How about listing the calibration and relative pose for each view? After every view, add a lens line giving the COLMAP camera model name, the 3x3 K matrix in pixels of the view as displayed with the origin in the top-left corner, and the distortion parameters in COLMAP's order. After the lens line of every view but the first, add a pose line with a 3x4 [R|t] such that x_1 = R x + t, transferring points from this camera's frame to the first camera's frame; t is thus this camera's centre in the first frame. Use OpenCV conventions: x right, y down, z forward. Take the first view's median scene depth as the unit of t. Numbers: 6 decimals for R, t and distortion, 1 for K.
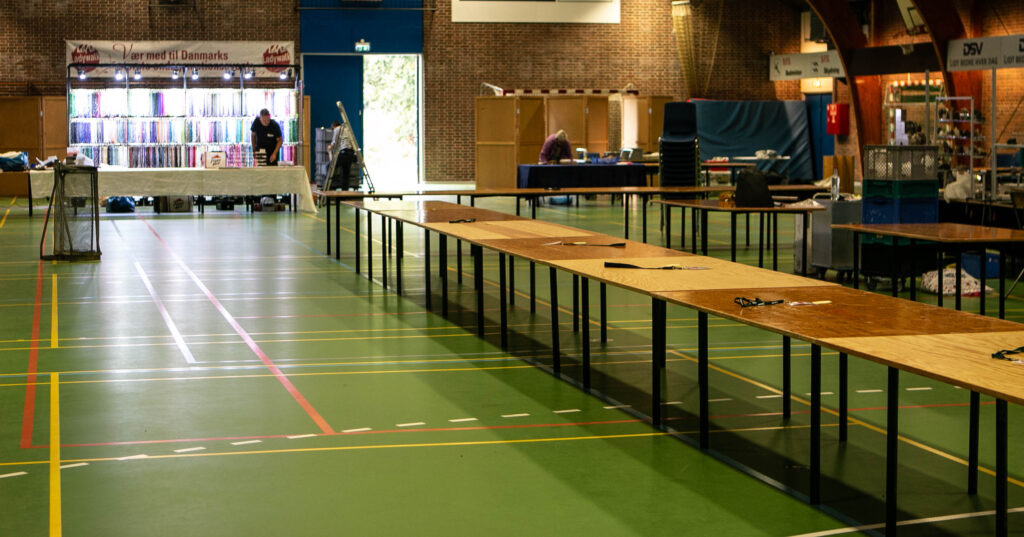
lens RADIAL K [[1997.8, 0, 508.9], [0, 1997.8, 262.3], [0, 0, 1]] dist [-0.024103, 0.000000]
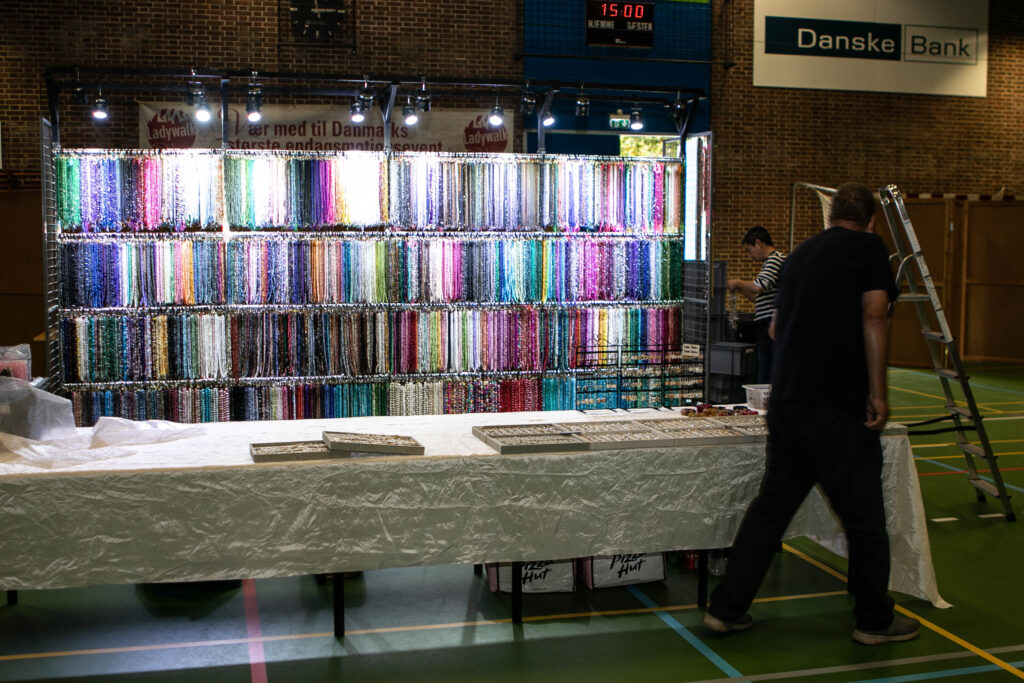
lens RADIAL K [[1248.3, 0, 512.6], [0, 1248.3, 344.5], [0, 0, 1]] dist [-0.115044, 0.000000]
pose [[0.999872, 0.004387, 0.015392, -0.113574], [-0.004628, 0.999867, 0.015657, -0.044347], [-0.015322, -0.015727, 0.999759, 0.616049]]
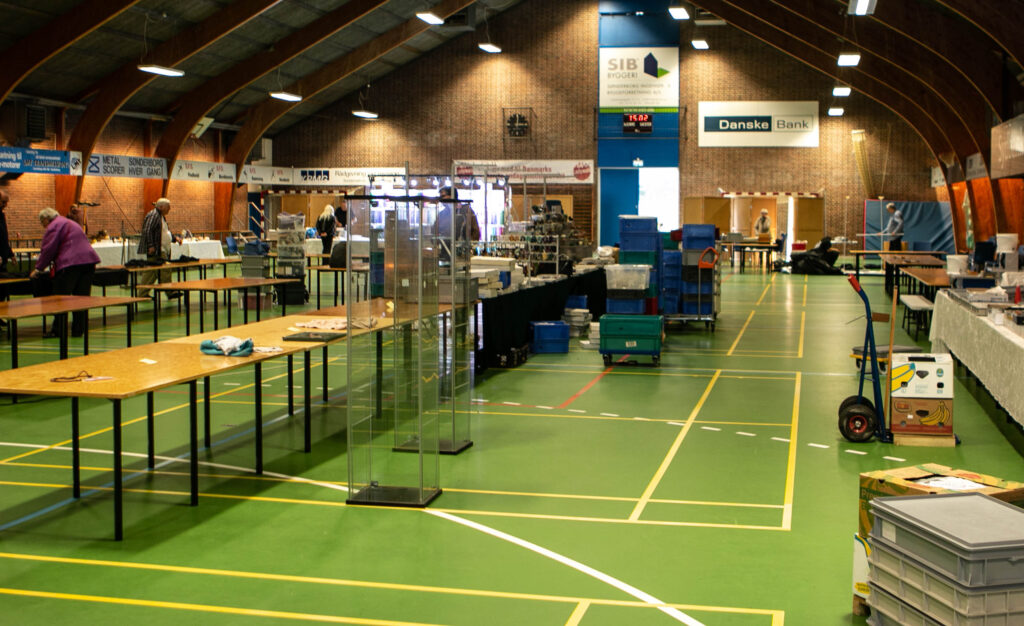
lens RADIAL K [[1277.2, 0, 512.9], [0, 1277.2, 318.0], [0, 0, 1]] dist [-0.034548, 0.000000]
pose [[0.890164, 0.051444, -0.452727, 0.292856], [-0.045939, 0.998676, 0.023154, -0.007842], [0.453319, 0.000187, 0.891349, 0.085983]]
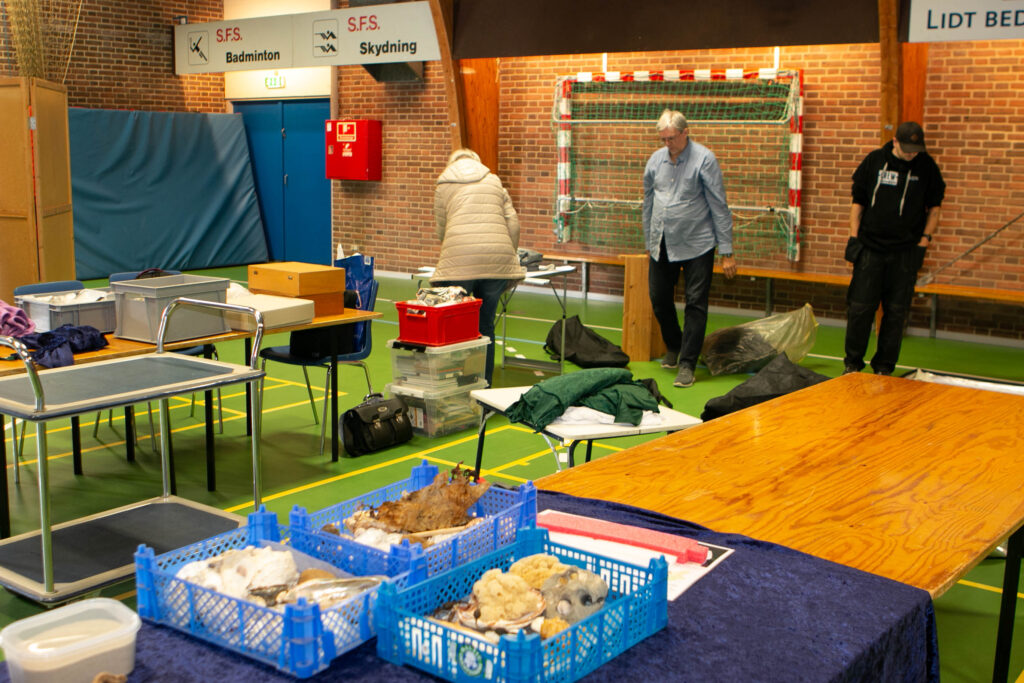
lens RADIAL K [[1177.7, 0, 512.8], [0, 1177.7, 341.5], [0, 0, 1]] dist [-0.102475, 0.000000]
pose [[0.791088, -0.083900, 0.605921, 0.011080], [0.026917, 0.994364, 0.102544, -0.053186], [-0.611110, -0.064812, 0.788888, 0.743431]]
